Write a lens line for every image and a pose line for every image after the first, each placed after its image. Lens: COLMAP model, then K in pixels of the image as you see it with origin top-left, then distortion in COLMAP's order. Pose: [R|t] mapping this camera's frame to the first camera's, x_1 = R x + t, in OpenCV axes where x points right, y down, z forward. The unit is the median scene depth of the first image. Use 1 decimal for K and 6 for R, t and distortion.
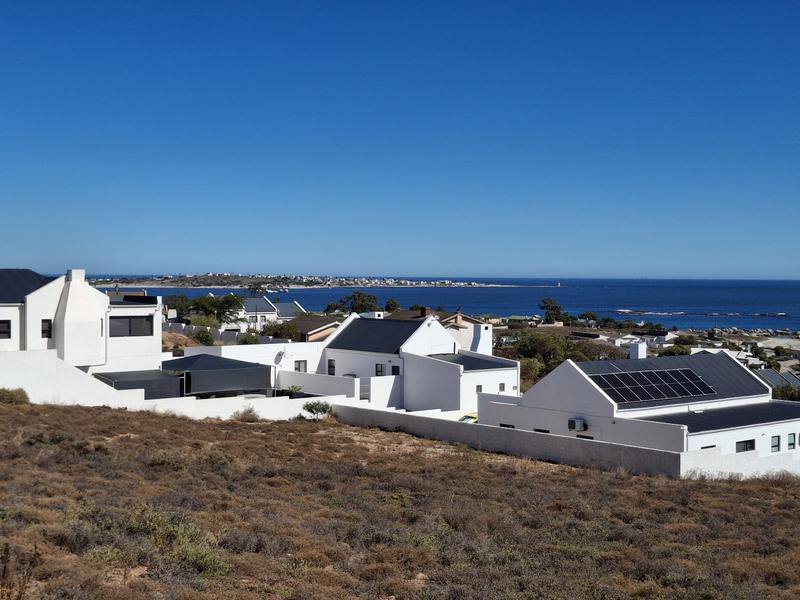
lens RADIAL K [[1179.4, 0, 412.3], [0, 1179.4, 305.5], [0, 0, 1]] dist [0.122791, 0.000000]
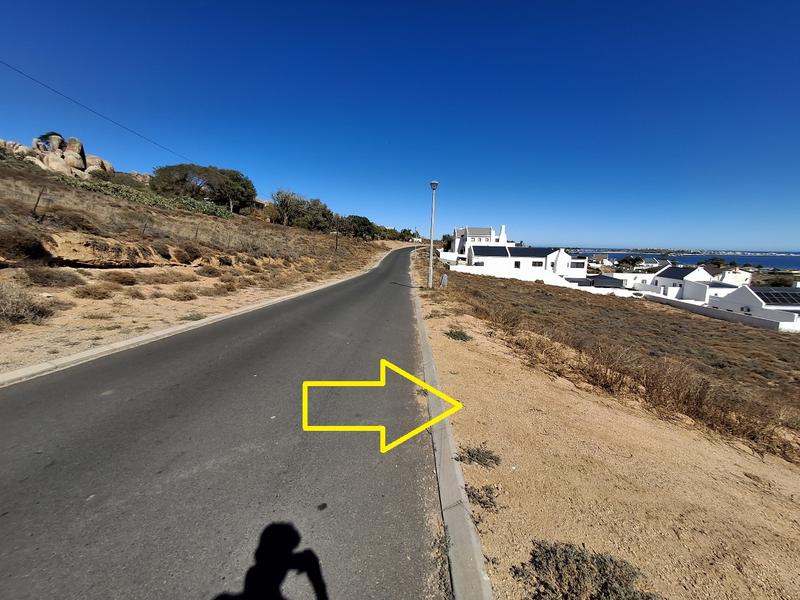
lens RADIAL K [[367.3, 0, 407.4], [0, 367.3, 299.6], [0, 0, 1]] dist [0.007218, 0.001592]
pose [[0.733365, 0.111818, -0.670576, 0.135472], [-0.034485, 0.991229, 0.127573, -0.002847], [0.678960, -0.070433, 0.730789, -0.142535]]
